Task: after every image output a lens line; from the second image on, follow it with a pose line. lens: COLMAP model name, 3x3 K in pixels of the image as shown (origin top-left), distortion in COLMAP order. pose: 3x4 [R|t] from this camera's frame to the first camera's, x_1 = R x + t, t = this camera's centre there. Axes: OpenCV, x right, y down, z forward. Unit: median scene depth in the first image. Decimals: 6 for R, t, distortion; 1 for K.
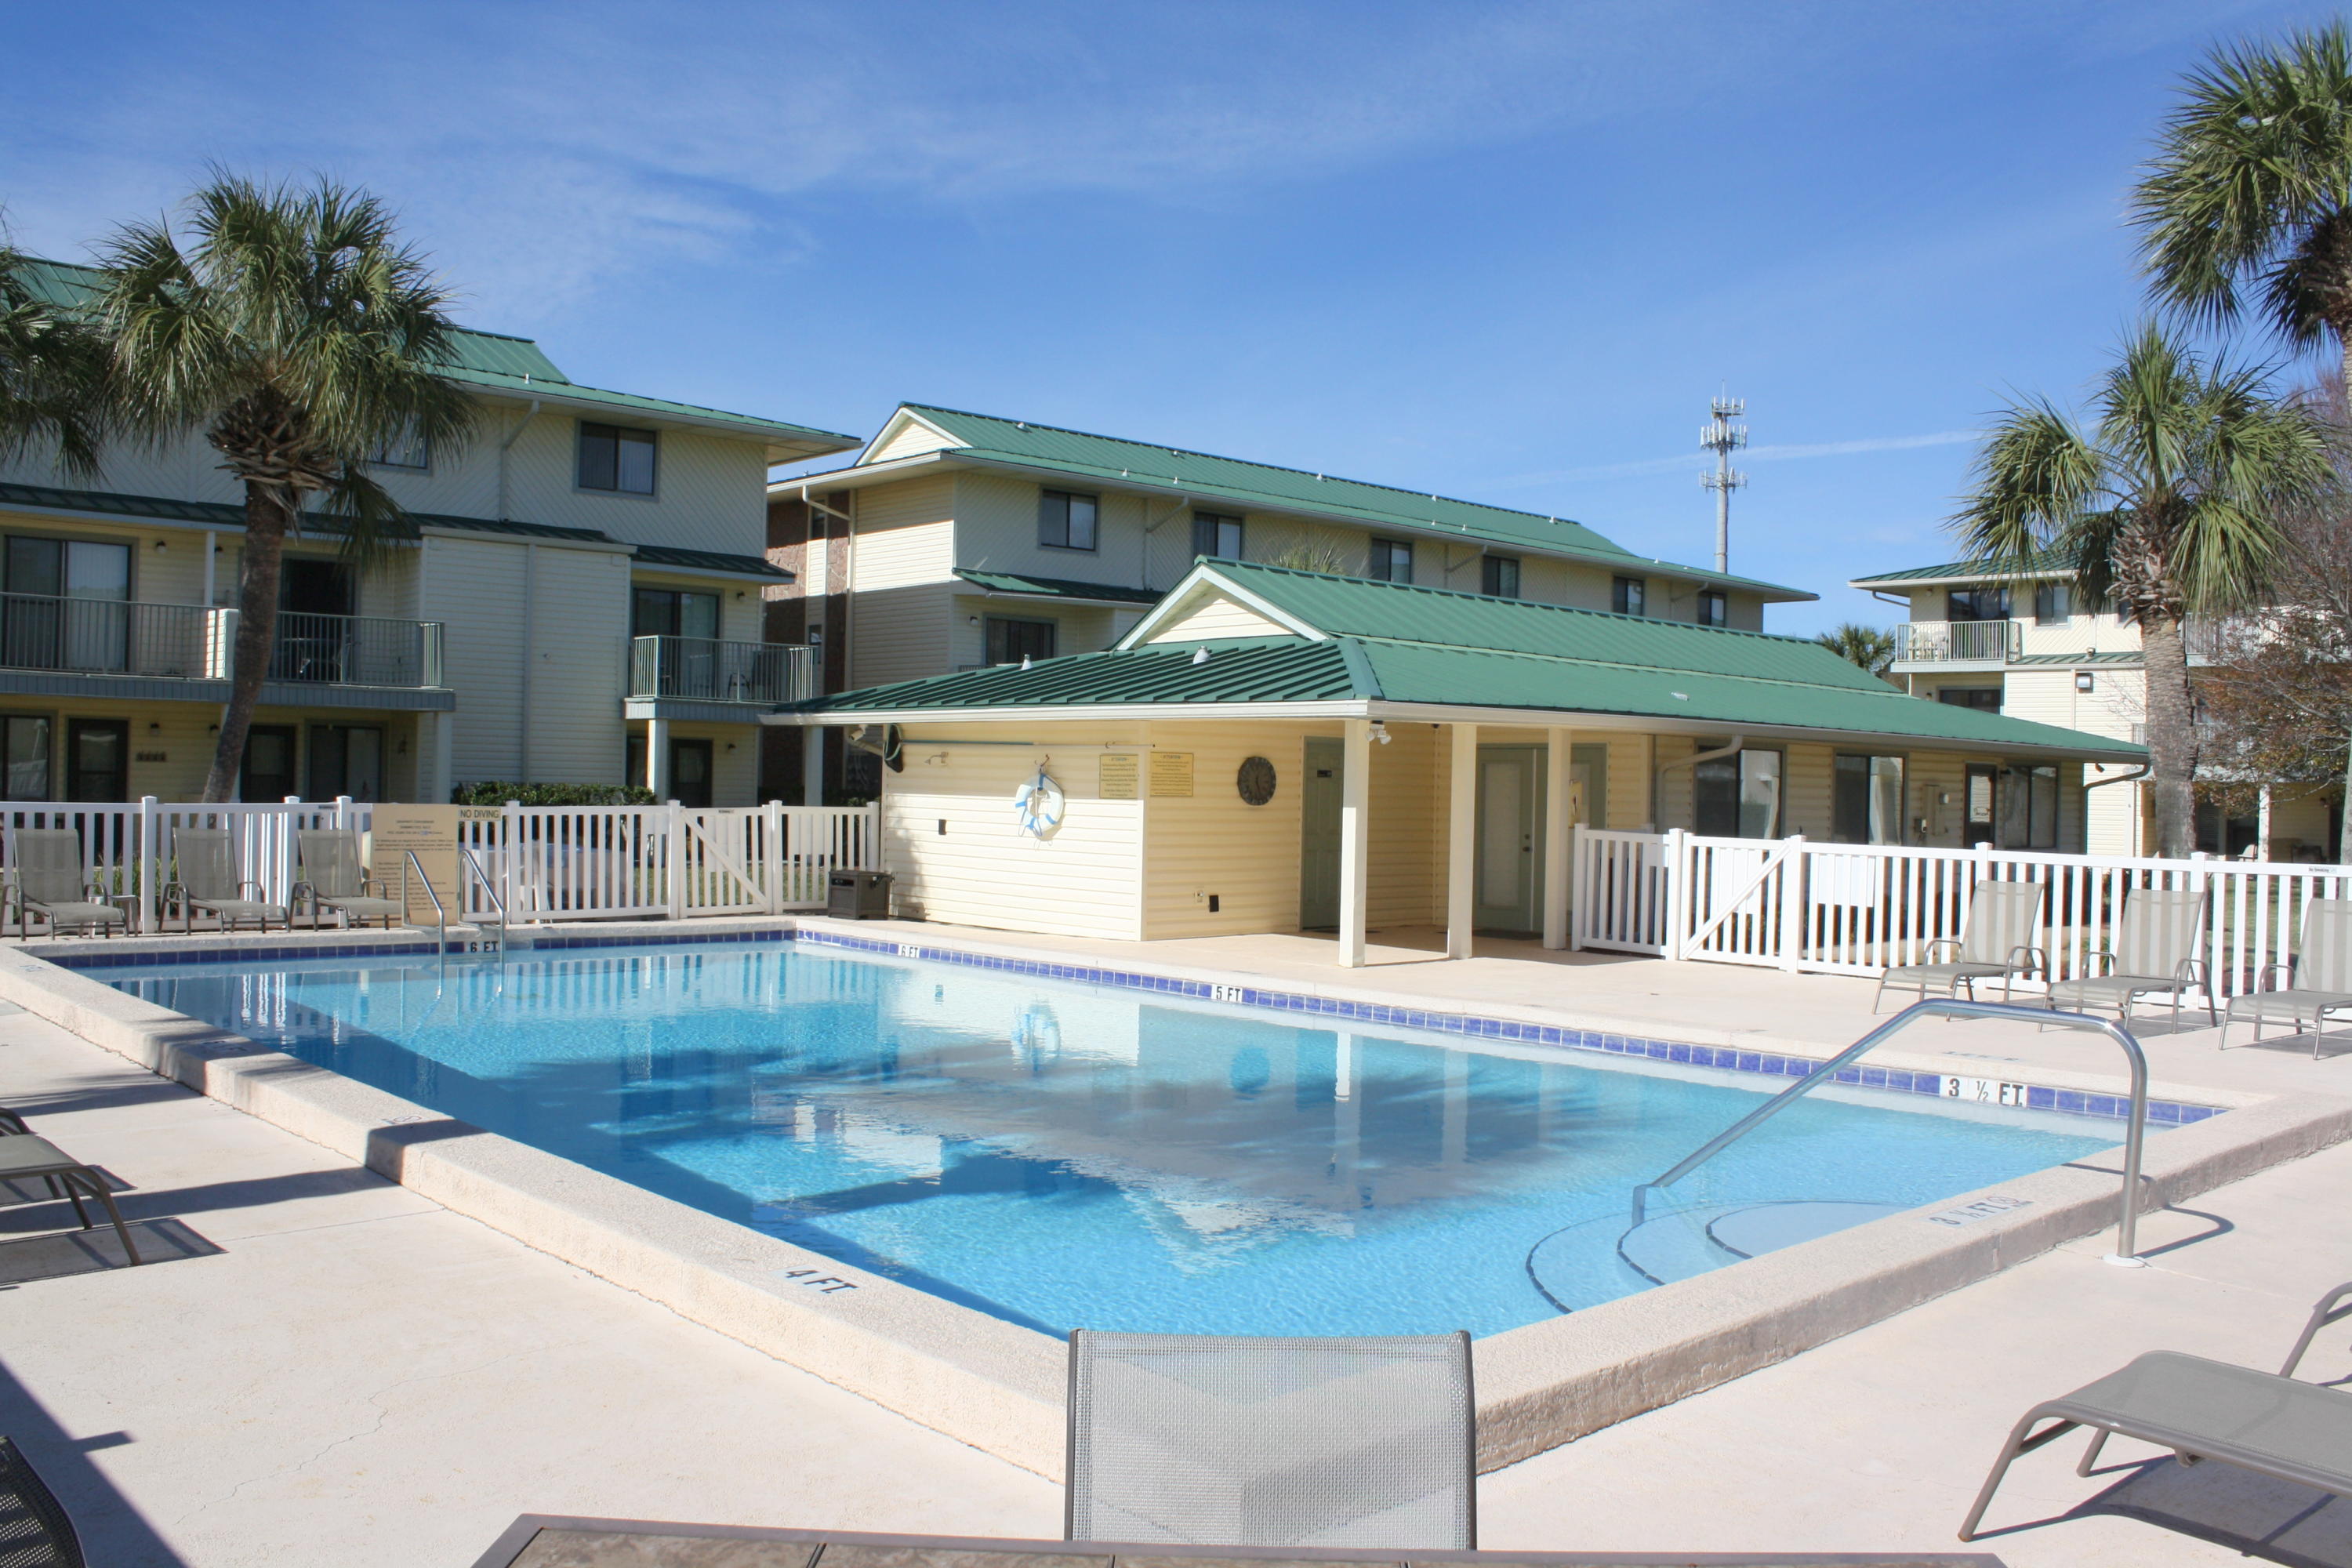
lens RADIAL K [[1911.5, 0, 1176.0], [0, 1911.5, 784.0], [0, 0, 1]] dist [-0.067699, 0.004459]
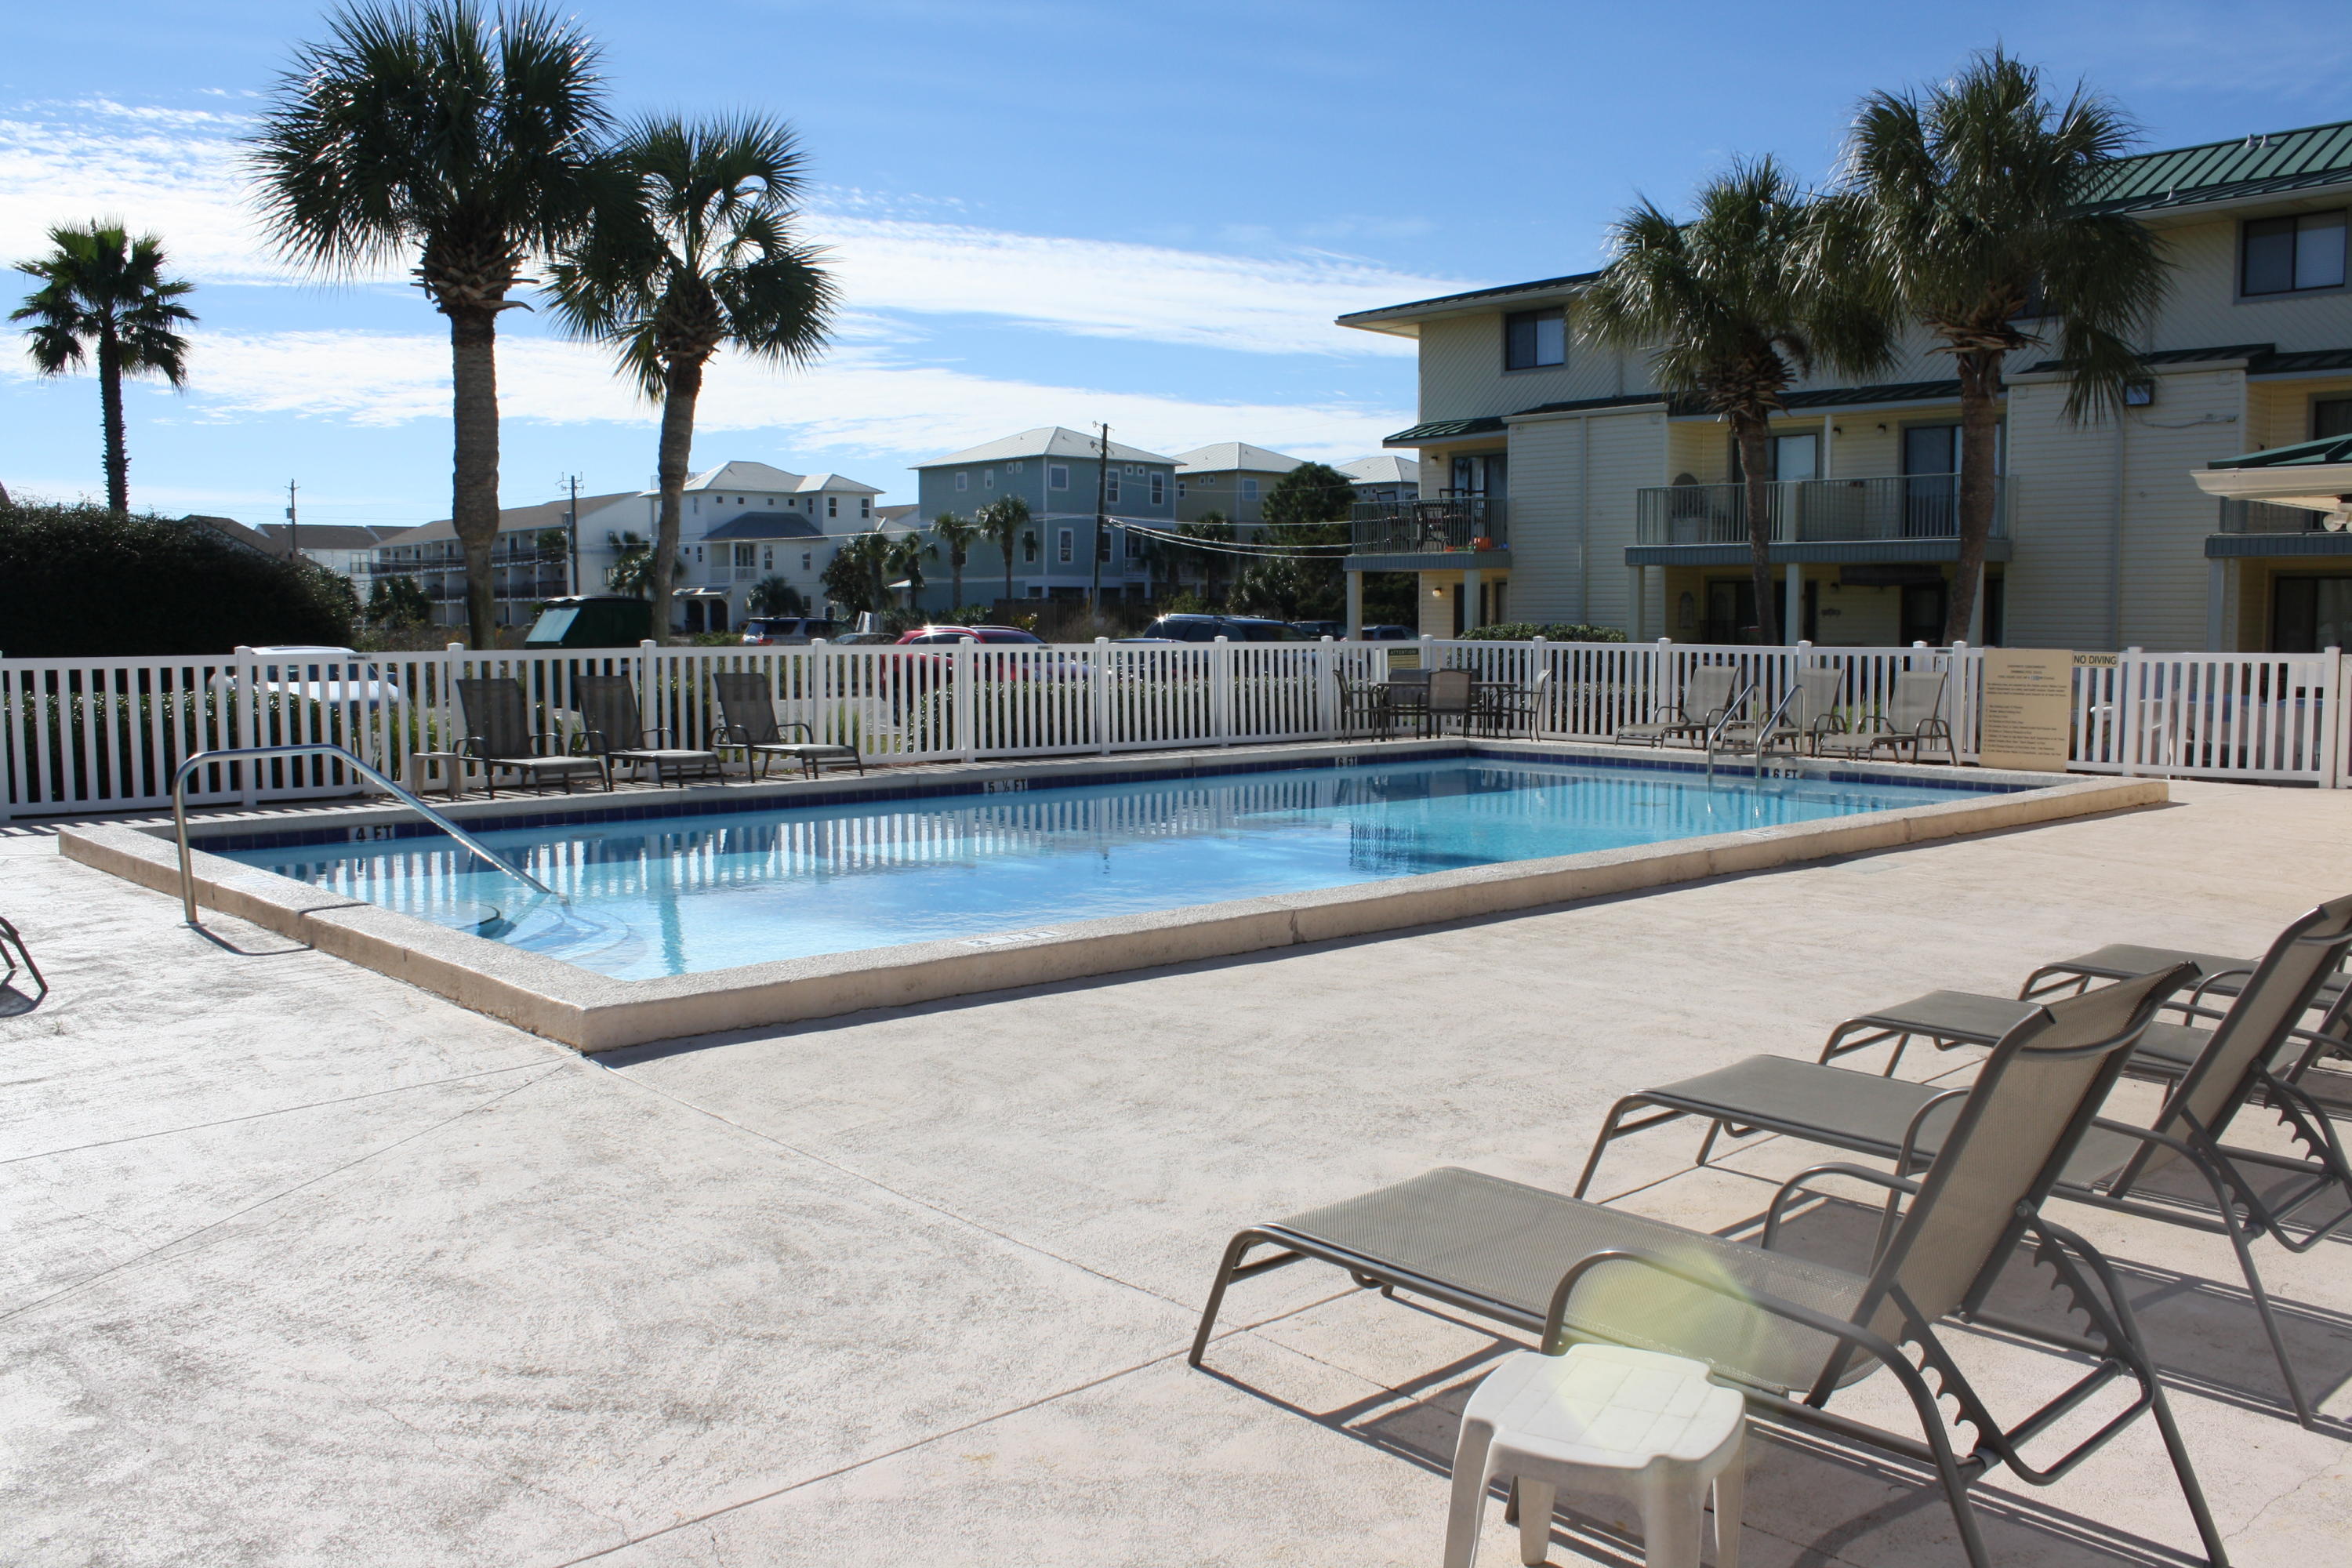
lens RADIAL K [[1911.5, 0, 1176.0], [0, 1911.5, 784.0], [0, 0, 1]] dist [-0.067699, 0.004459]
pose [[-0.000676, 0.065430, -0.997857, 0.620715], [-0.003871, 0.997850, 0.065432, 0.018376], [0.999992, 0.003907, -0.000422, 0.537634]]
